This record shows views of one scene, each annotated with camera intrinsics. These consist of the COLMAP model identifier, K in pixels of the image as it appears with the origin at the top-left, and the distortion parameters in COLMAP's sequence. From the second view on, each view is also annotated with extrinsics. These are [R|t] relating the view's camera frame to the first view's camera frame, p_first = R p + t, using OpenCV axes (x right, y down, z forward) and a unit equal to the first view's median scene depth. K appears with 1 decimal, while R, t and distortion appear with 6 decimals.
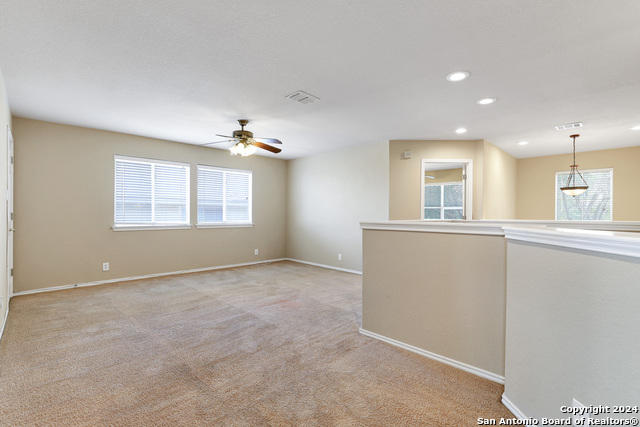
lens RADIAL K [[295.7, 0, 323.6], [0, 295.7, 213.1], [0, 0, 1]] dist [-0.027729, 0.007624]
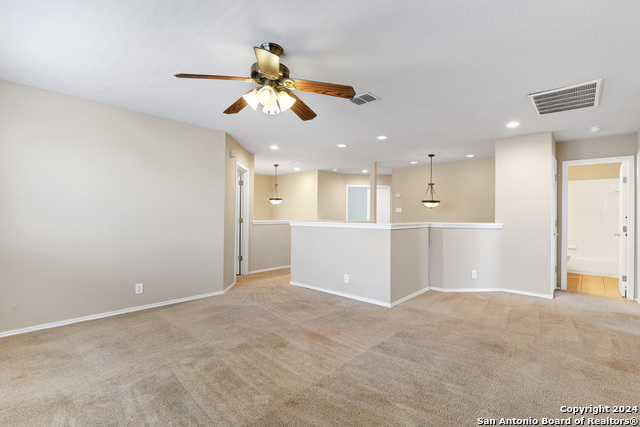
lens RADIAL K [[295.7, 0, 323.7], [0, 295.7, 214.4], [0, 0, 1]] dist [-0.027729, 0.007624]
pose [[-0.040549, 0.001169, 0.999177, -0.896175], [0.003035, 0.999995, -0.001047, -0.006007], [-0.999173, 0.002990, -0.040552, 1.023202]]
